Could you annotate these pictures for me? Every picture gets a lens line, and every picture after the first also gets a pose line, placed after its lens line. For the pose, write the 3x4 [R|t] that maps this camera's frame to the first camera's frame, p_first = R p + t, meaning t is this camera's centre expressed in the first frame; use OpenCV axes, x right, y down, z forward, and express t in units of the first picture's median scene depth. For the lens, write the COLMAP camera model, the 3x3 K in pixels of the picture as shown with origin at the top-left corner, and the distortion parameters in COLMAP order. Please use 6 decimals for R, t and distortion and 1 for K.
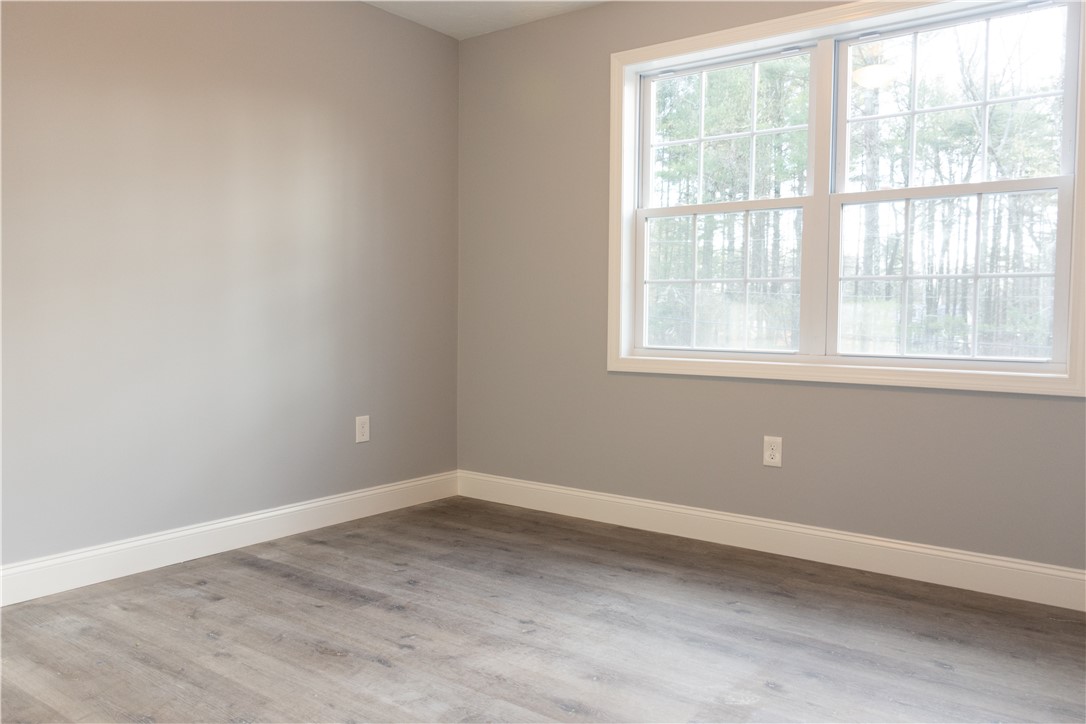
lens RADIAL K [[839.9, 0, 544.6], [0, 839.9, 344.3], [0, 0, 1]] dist [0.042817, 0.000285]
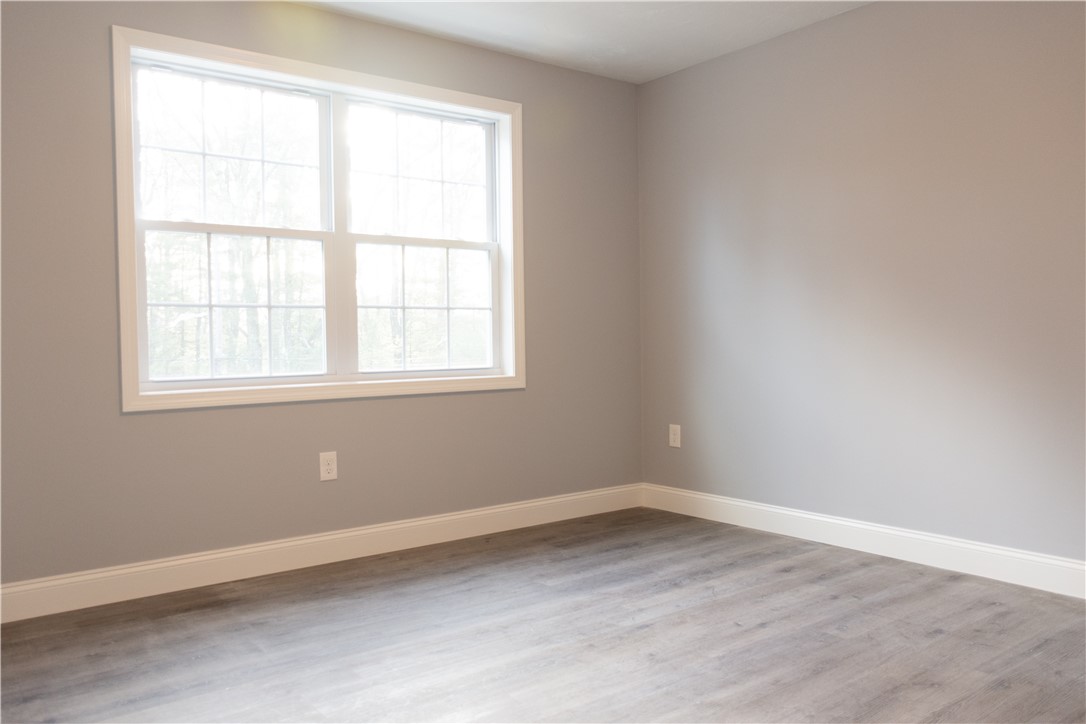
lens RADIAL K [[814.7, 0, 542.7], [0, 814.7, 373.5], [0, 0, 1]] dist [-0.036159, -0.001674]
pose [[0.292227, -0.051410, 0.954966, -0.636969], [0.051016, 0.997970, 0.038114, -0.016433], [-0.954987, 0.037581, 0.294257, 0.438522]]
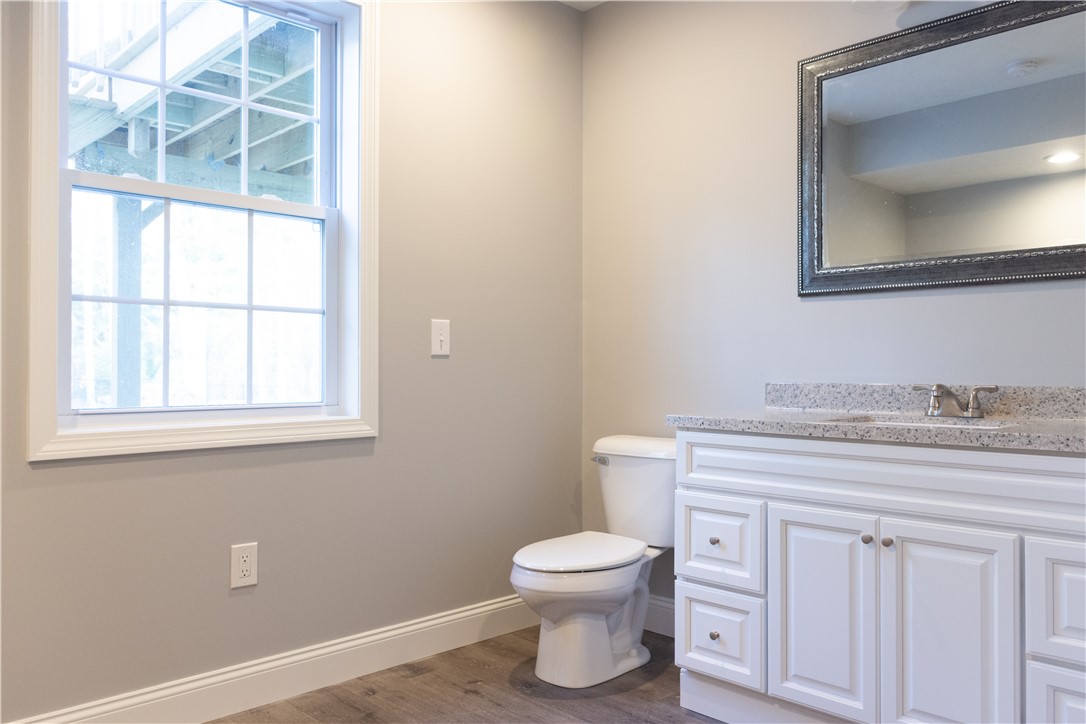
lens RADIAL K [[833.1, 0, 543.9], [0, 833.1, 366.2], [0, 0, 1]] dist [-0.009296, 0.000676]
pose [[0.172404, -0.008497, 0.984990, -0.228706], [0.028974, 0.999574, 0.003552, -0.015495], [-0.984600, 0.027927, 0.172577, 0.527213]]
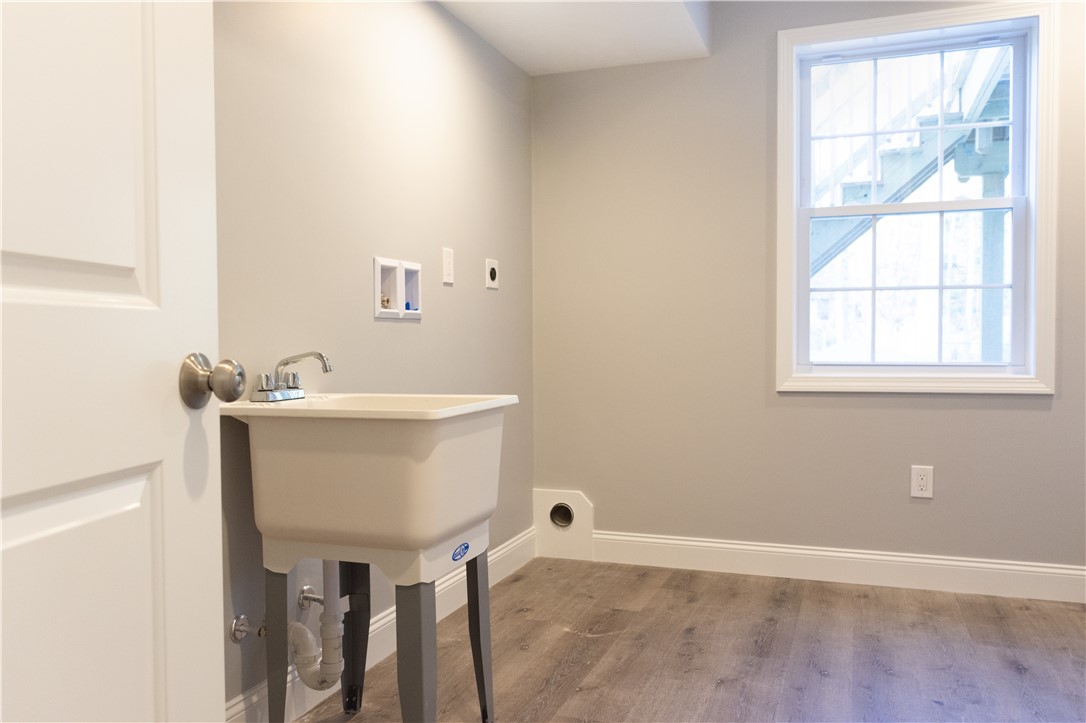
lens RADIAL K [[795.8, 0, 543.0], [0, 795.8, 361.5], [0, 0, 1]] dist [-0.000490, 0.001944]
pose [[0.956586, -0.024146, 0.290450, -0.249579], [0.023447, 0.999708, 0.005889, -0.003498], [-0.290507, 0.001177, 0.956872, 0.163224]]
